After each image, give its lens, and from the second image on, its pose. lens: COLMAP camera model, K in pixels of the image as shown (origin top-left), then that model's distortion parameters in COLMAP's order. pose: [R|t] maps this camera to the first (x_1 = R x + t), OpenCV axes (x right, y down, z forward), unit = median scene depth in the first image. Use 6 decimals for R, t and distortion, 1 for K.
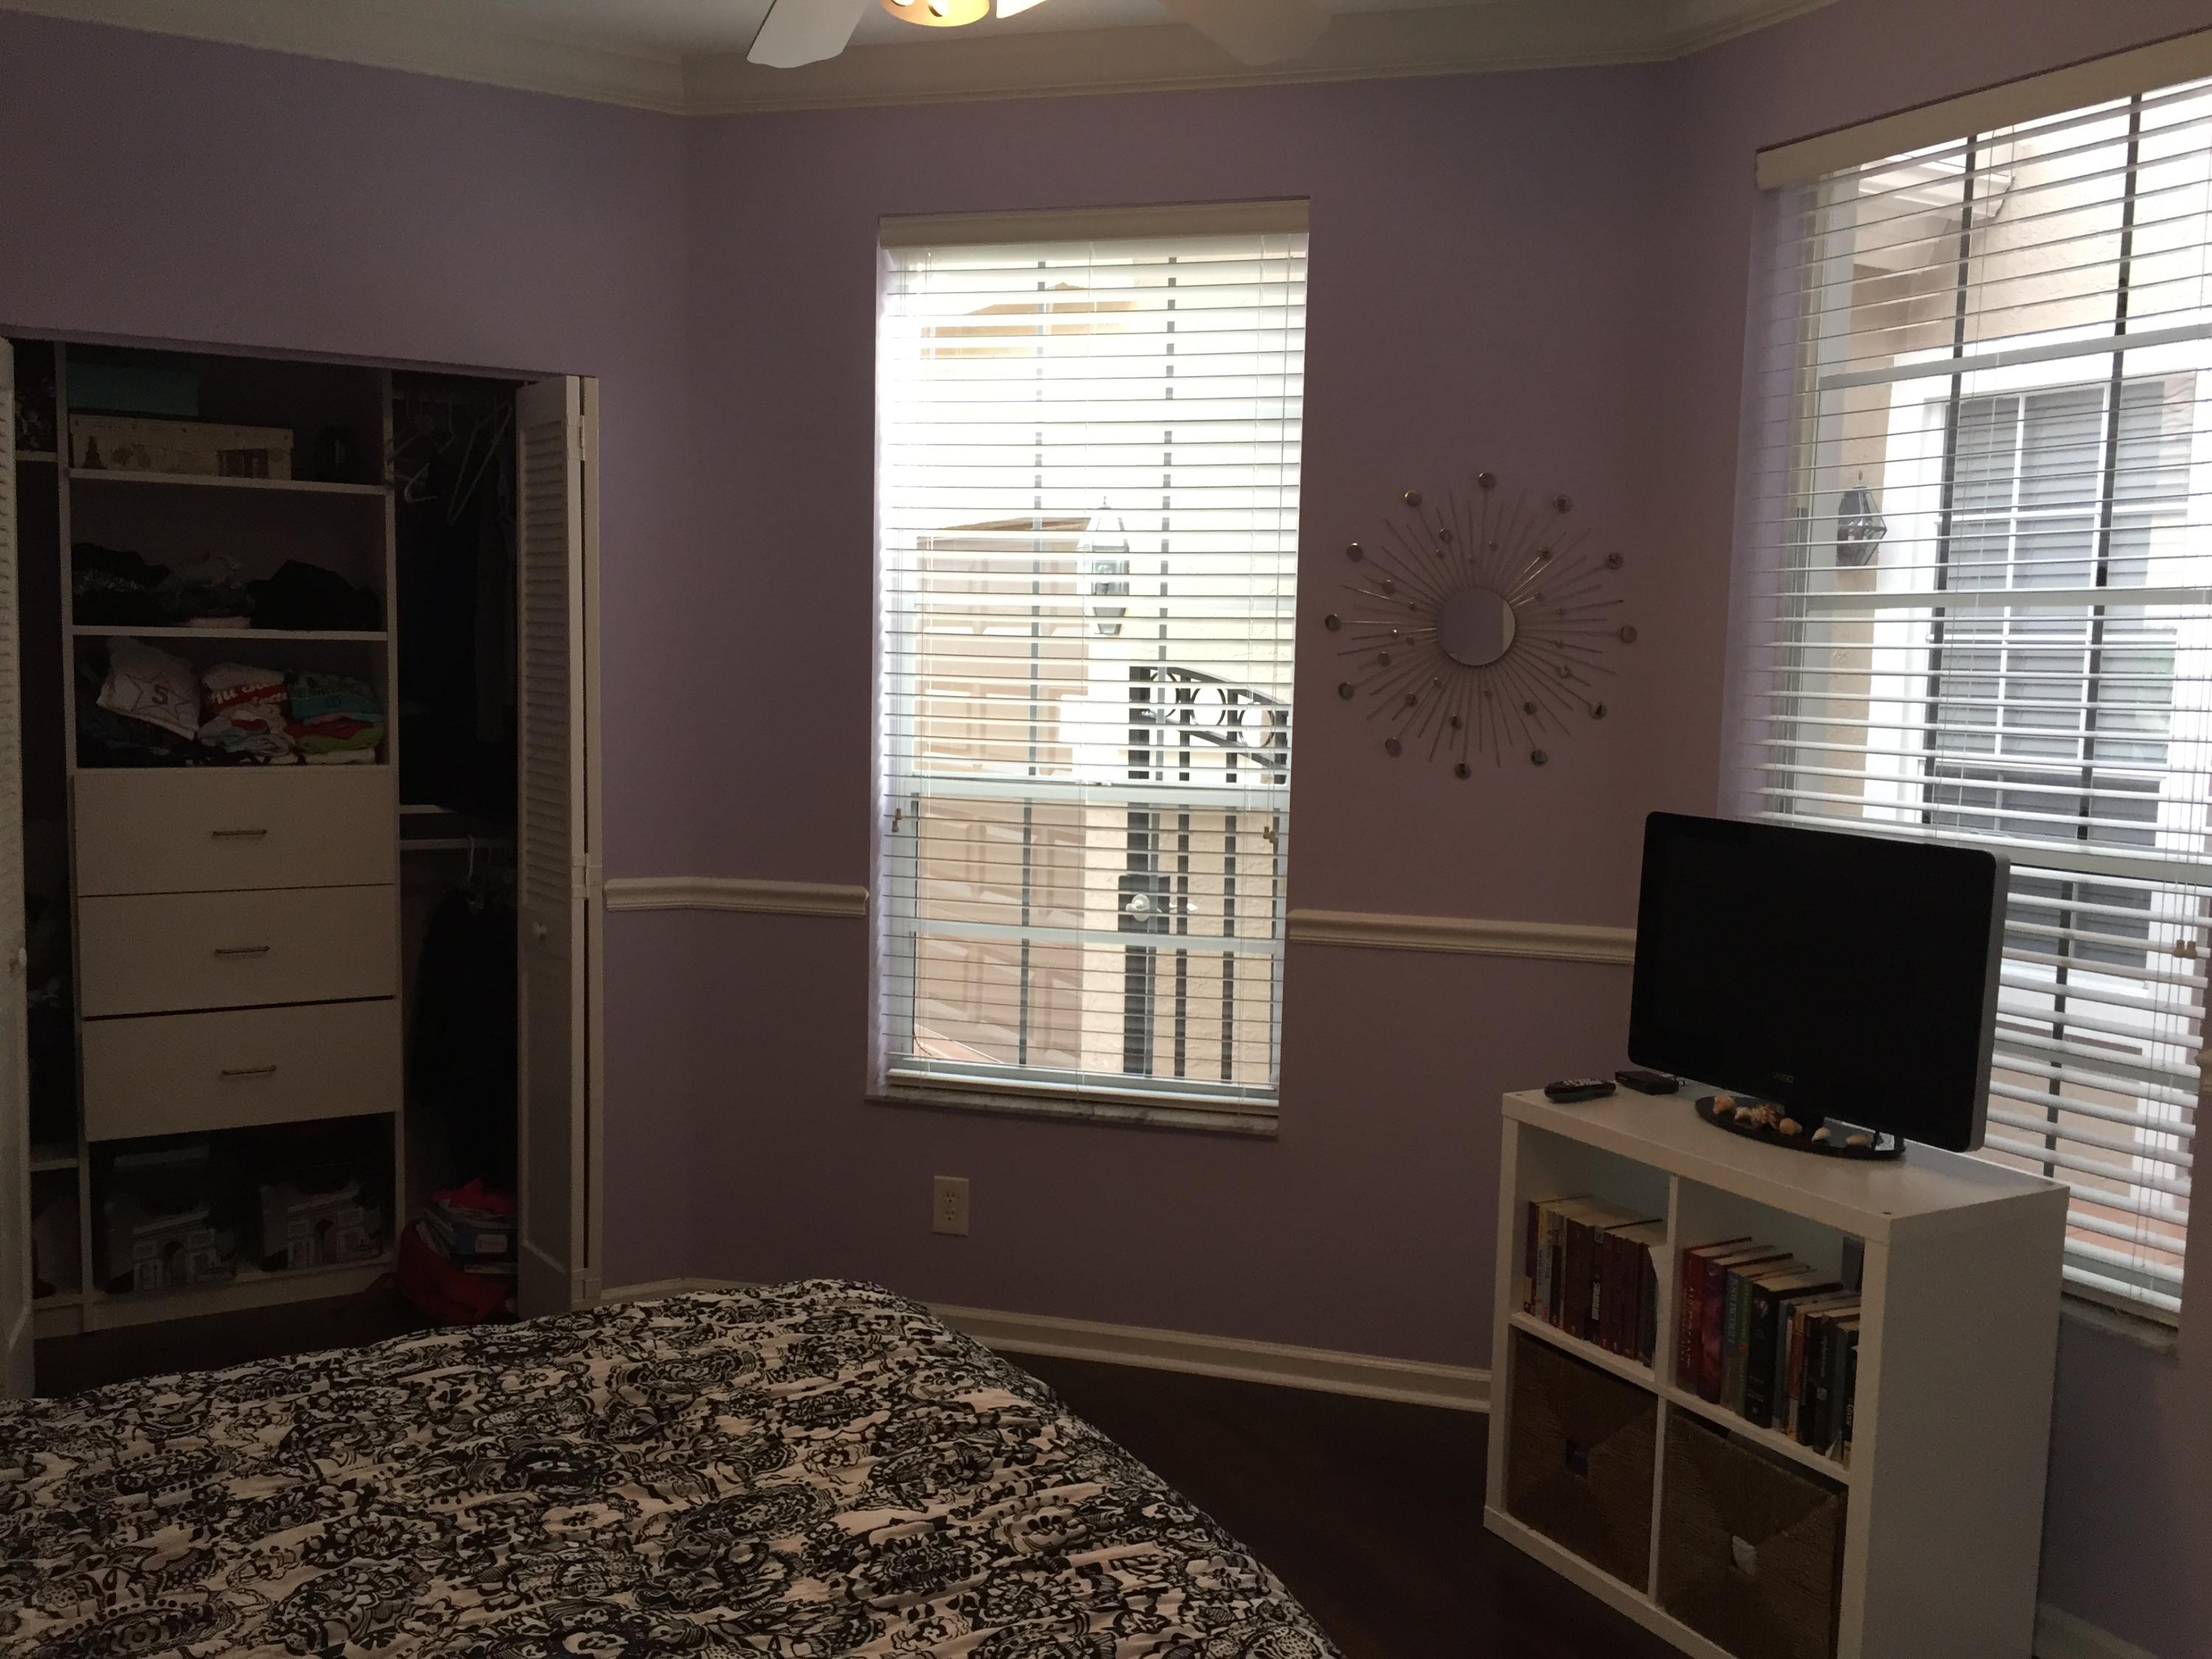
lens RADIAL K [[1901.5, 0, 1106.0], [0, 1901.5, 829.5], [0, 0, 1]] dist [0.098978, -0.136444]
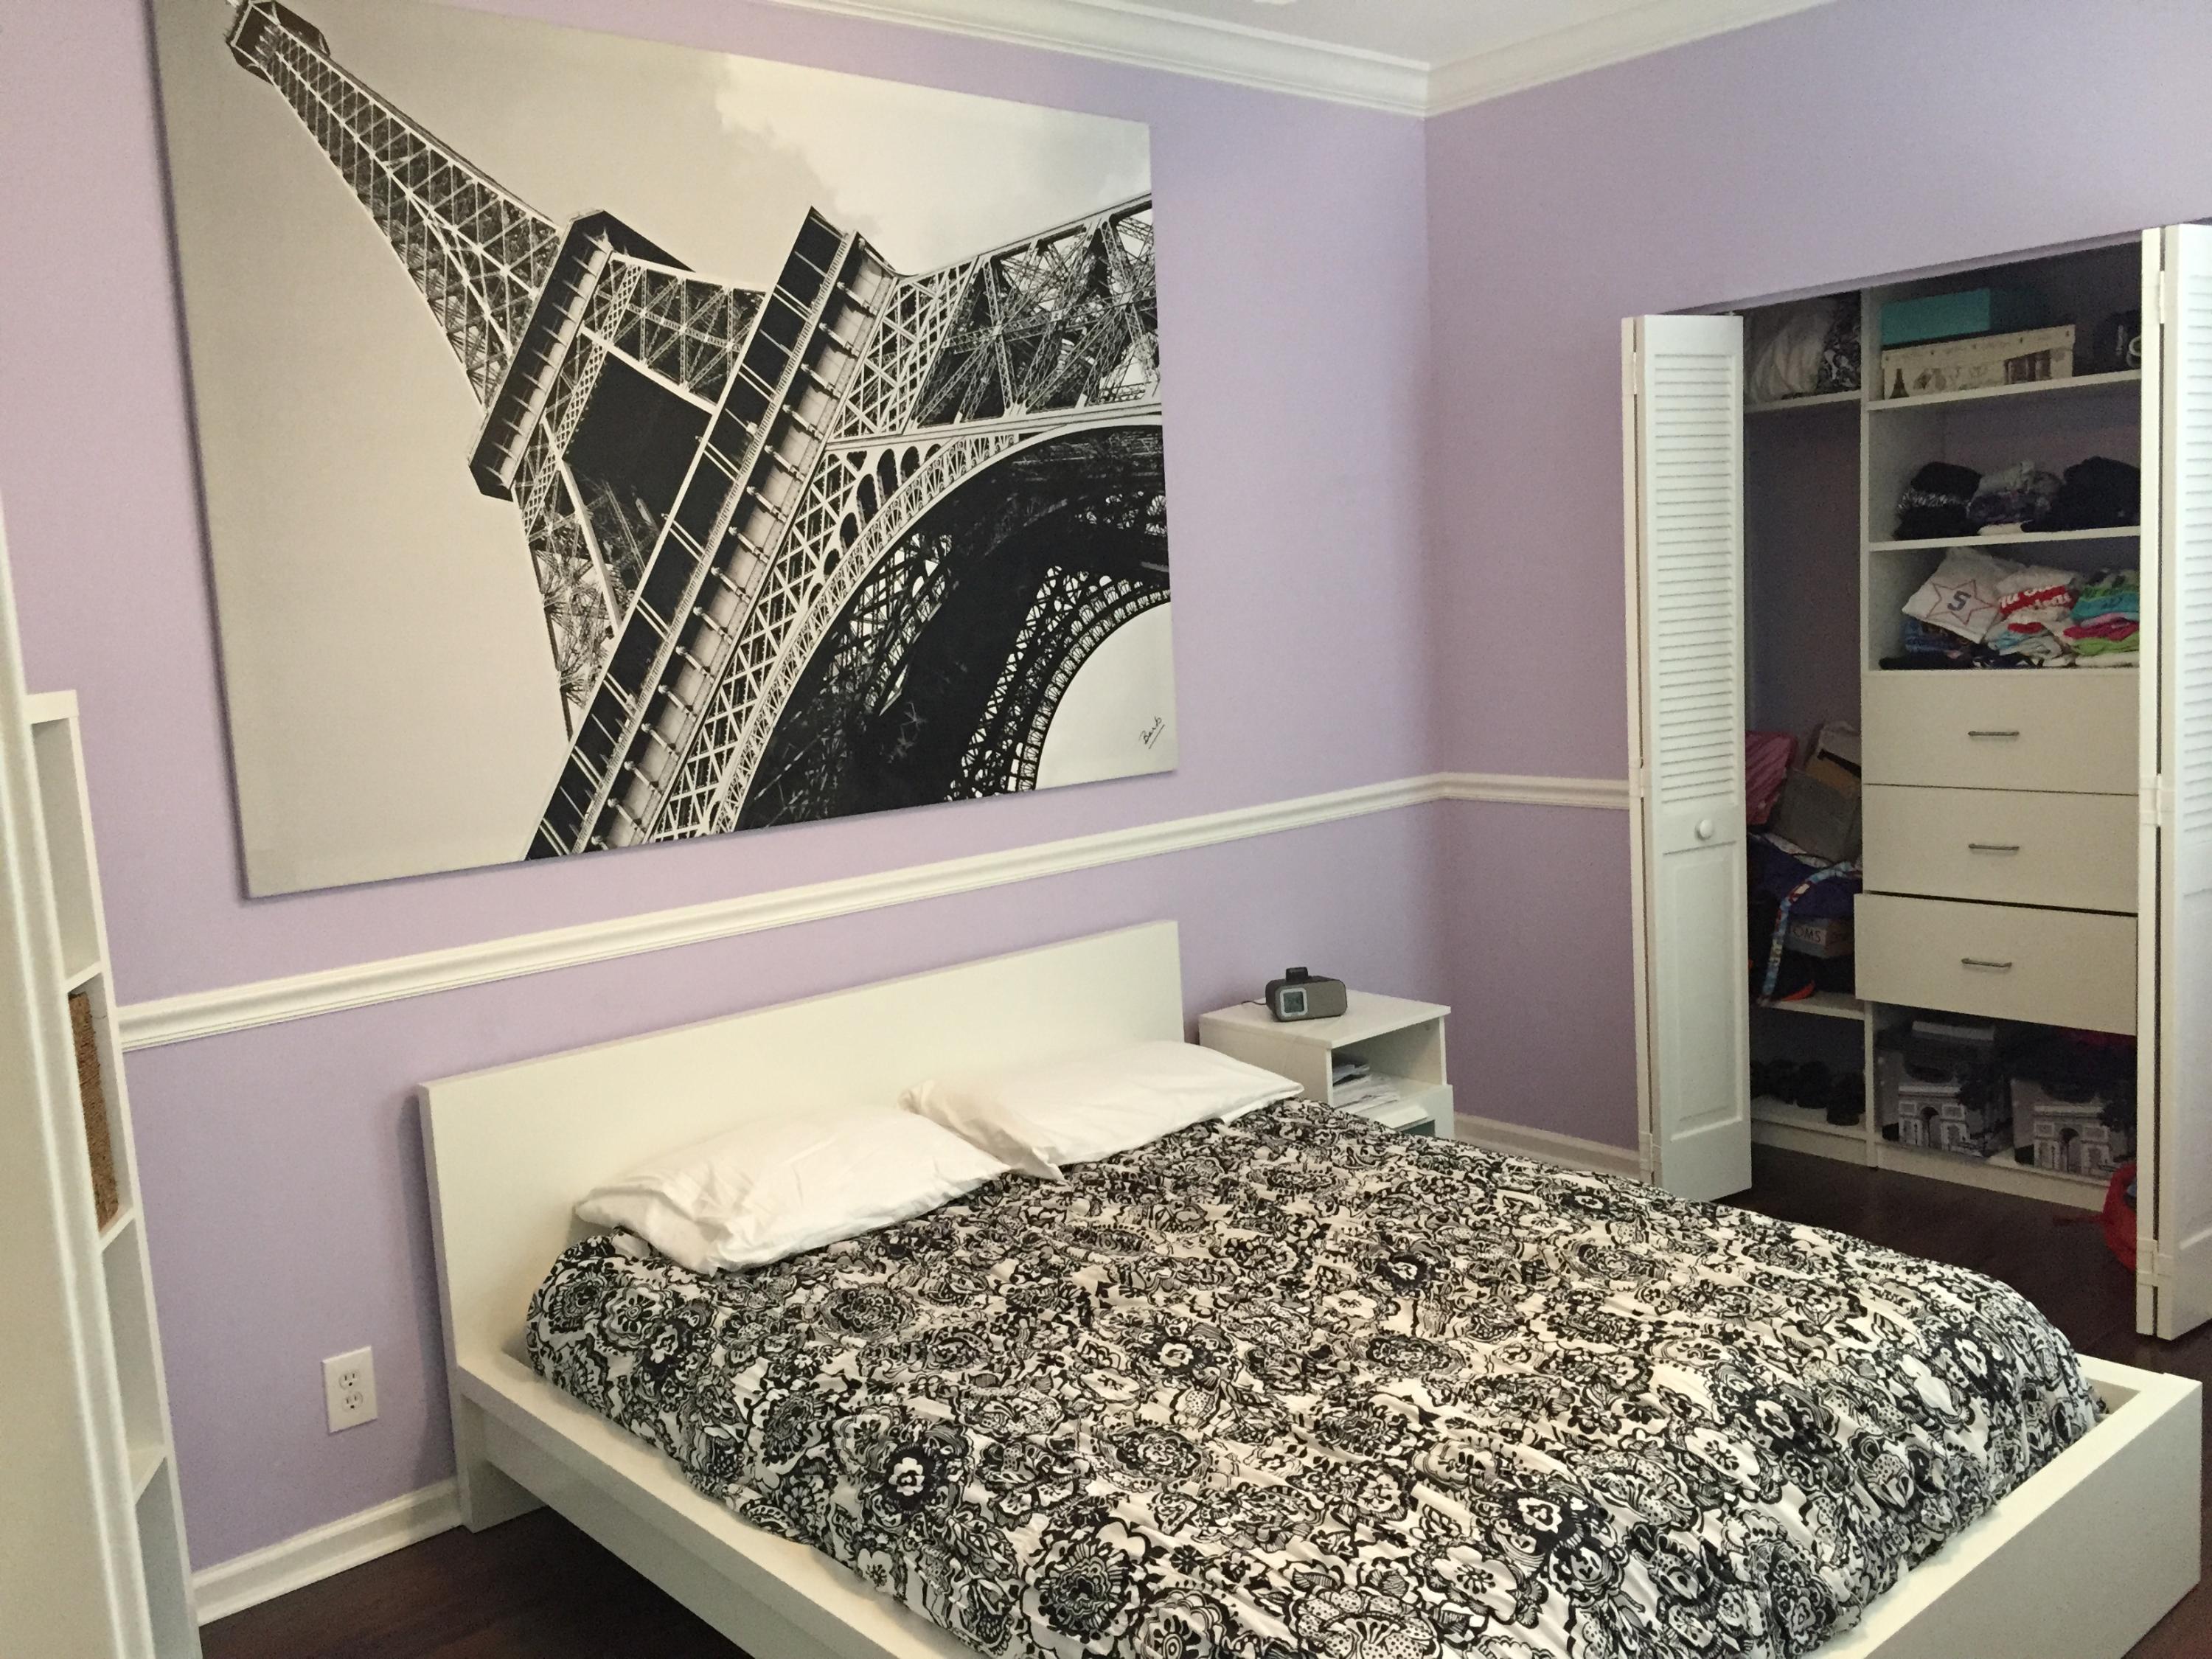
lens RADIAL K [[1901.5, 0, 1106.0], [0, 1901.5, 829.5], [0, 0, 1]] dist [0.098978, -0.136444]
pose [[0.193197, 0.094006, -0.976646, 0.674440], [-0.028351, 0.995519, 0.090214, -0.038539], [0.980750, 0.010260, 0.194997, 0.475806]]
